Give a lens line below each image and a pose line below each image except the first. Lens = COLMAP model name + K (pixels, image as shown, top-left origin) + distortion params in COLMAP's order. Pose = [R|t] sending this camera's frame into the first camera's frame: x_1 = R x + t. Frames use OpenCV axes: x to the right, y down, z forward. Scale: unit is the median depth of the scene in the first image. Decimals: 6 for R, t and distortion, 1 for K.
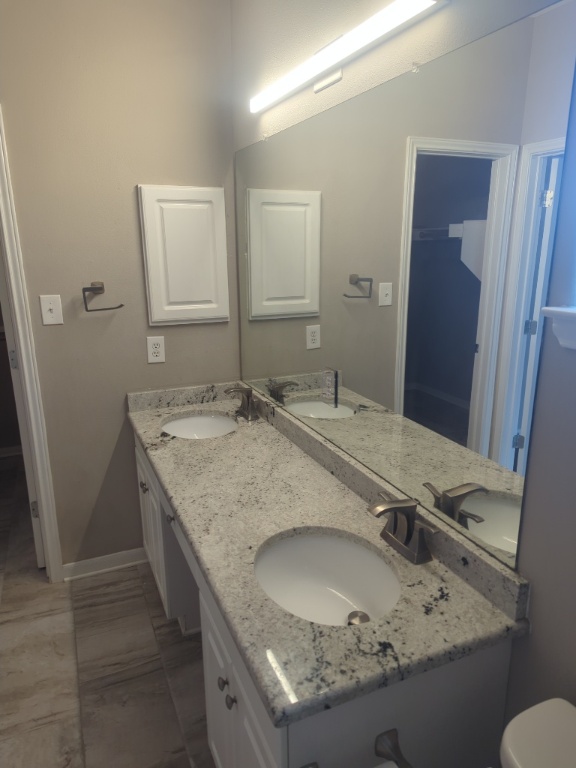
lens RADIAL K [[535.9, 0, 288.0], [0, 535.9, 384.0], [0, 0, 1]] dist [0.041458, -0.055025]
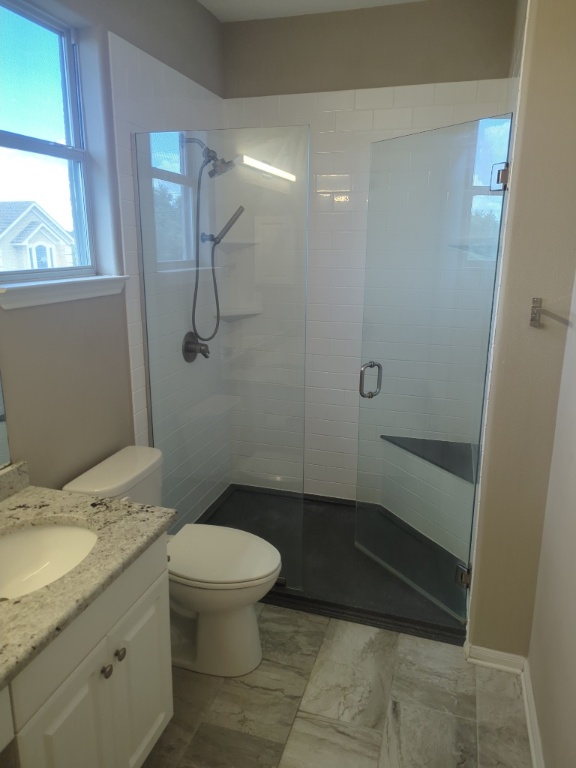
lens RADIAL K [[535.9, 0, 288.0], [0, 535.9, 384.0], [0, 0, 1]] dist [0.041458, -0.055025]
pose [[-0.754327, -0.163825, 0.635730, -0.241309], [0.170522, 0.886233, 0.430712, -0.082086], [-0.633966, 0.433304, -0.640574, 0.306826]]
